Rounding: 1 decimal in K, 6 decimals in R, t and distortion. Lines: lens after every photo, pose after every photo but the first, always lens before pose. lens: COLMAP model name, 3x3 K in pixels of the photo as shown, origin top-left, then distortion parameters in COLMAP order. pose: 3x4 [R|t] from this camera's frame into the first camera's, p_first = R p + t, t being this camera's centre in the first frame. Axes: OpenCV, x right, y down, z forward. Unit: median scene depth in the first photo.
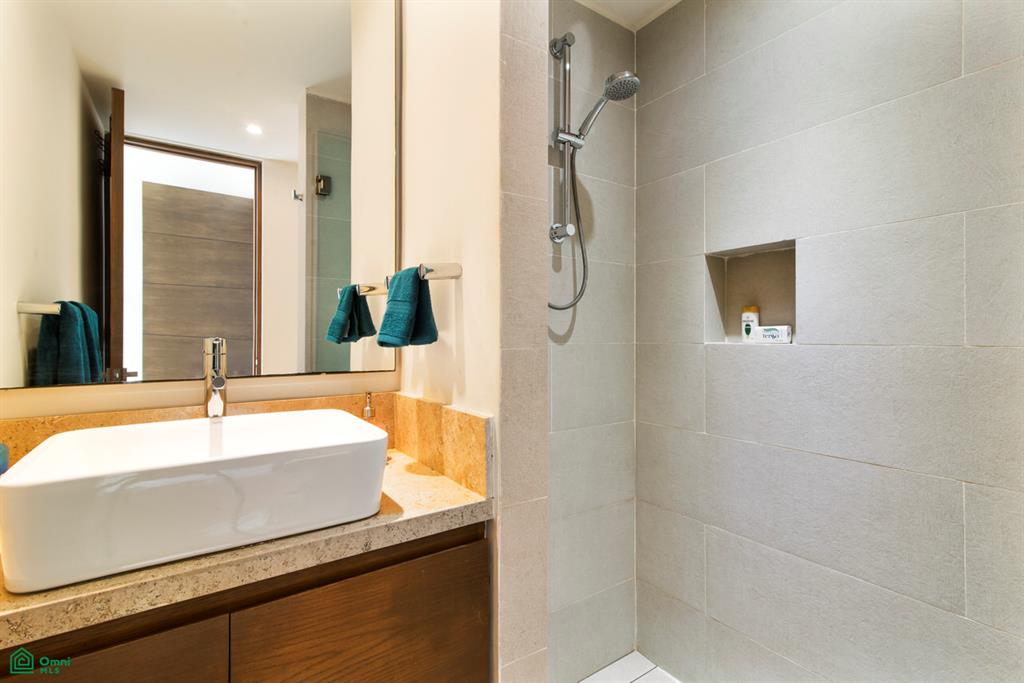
lens RADIAL K [[464.6, 0, 505.9], [0, 464.6, 339.3], [0, 0, 1]] dist [0.017916, -0.000616]
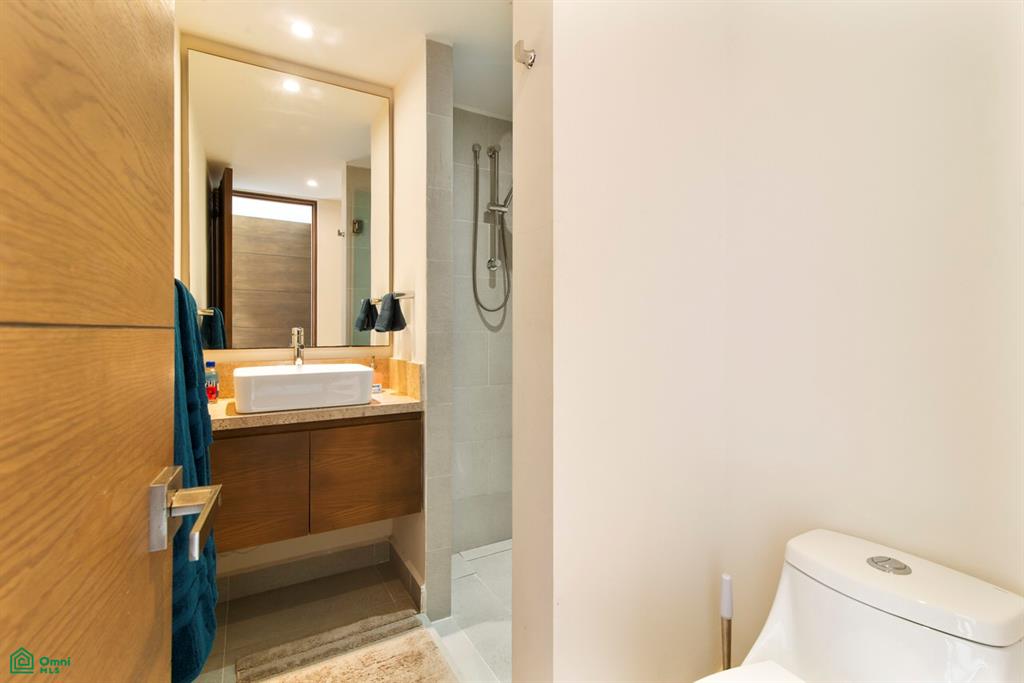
lens RADIAL K [[464.6, 0, 516.6], [0, 464.6, 337.8], [0, 0, 1]] dist [0.017916, -0.000616]
pose [[0.997299, 0.002113, -0.073425, 0.383634], [-0.001287, 0.999935, 0.011294, 0.013981], [0.073444, -0.011169, 0.997237, -0.766034]]
